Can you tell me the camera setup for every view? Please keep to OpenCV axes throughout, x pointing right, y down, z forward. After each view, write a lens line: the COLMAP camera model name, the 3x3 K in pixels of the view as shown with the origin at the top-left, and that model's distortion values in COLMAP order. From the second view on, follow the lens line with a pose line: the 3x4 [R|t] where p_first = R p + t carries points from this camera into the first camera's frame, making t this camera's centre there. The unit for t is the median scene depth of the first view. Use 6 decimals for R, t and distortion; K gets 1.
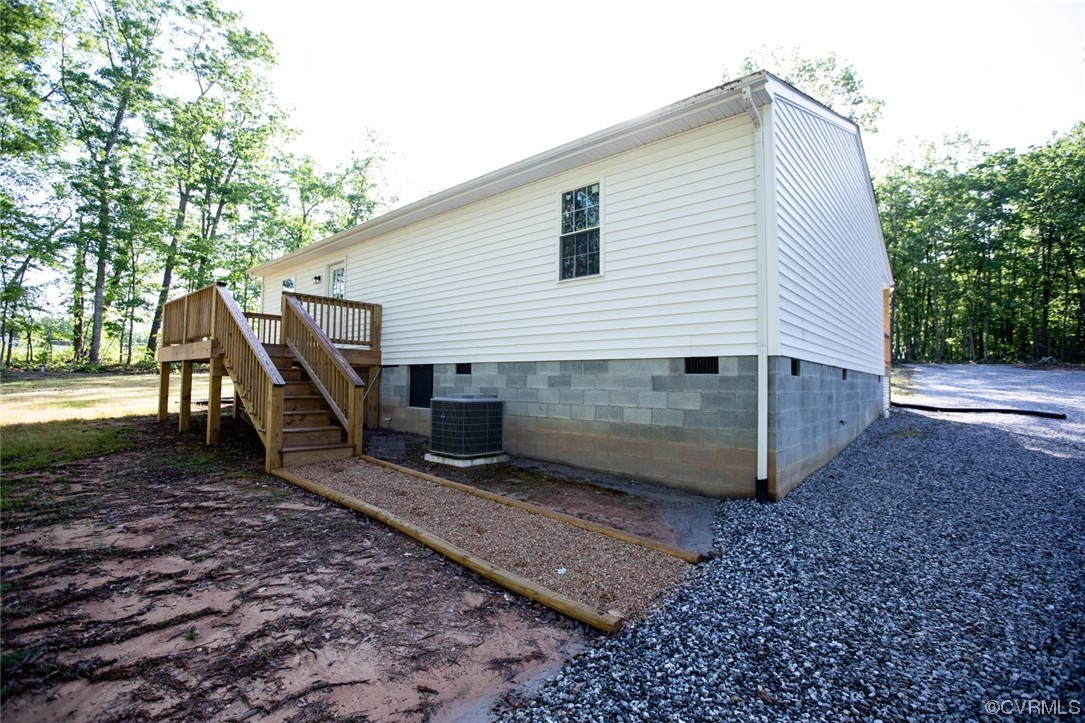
lens RADIAL K [[496.0, 0, 537.3], [0, 496.0, 363.8], [0, 0, 1]] dist [-0.048793, 0.015617]
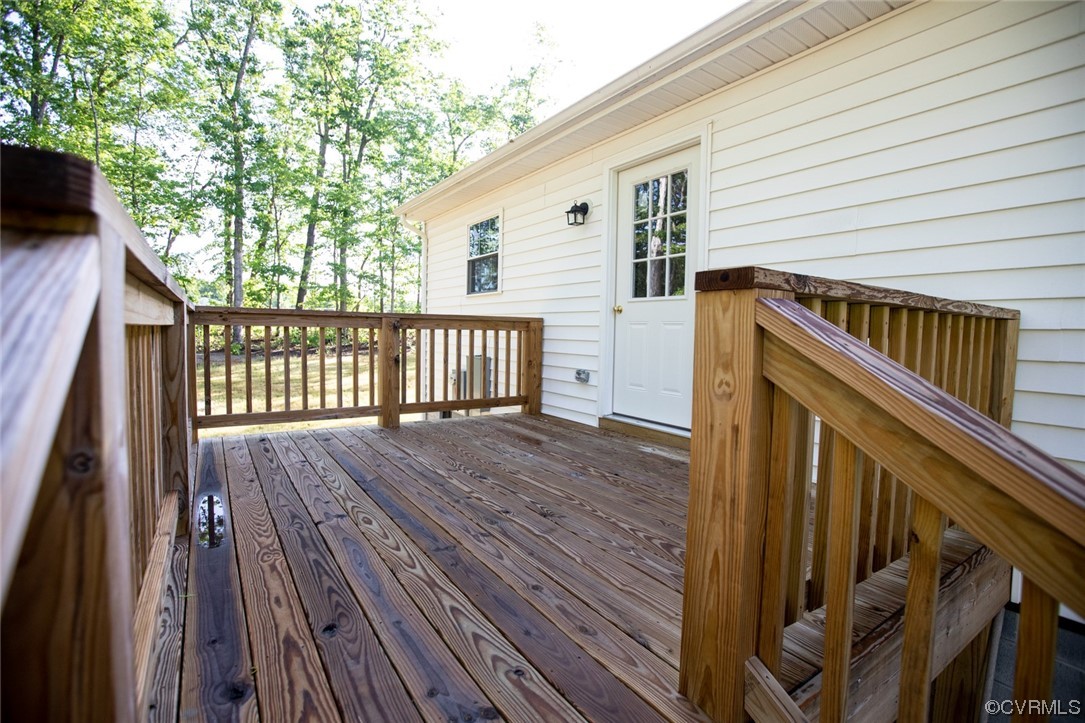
lens RADIAL K [[496.0, 0, 535.1], [0, 496.0, 363.6], [0, 0, 1]] dist [-0.048793, 0.015617]
pose [[0.965728, 0.022798, -0.258552, -0.151425], [0.003072, 0.995062, 0.099212, -0.039361], [0.259537, -0.096606, 0.960889, 0.251834]]
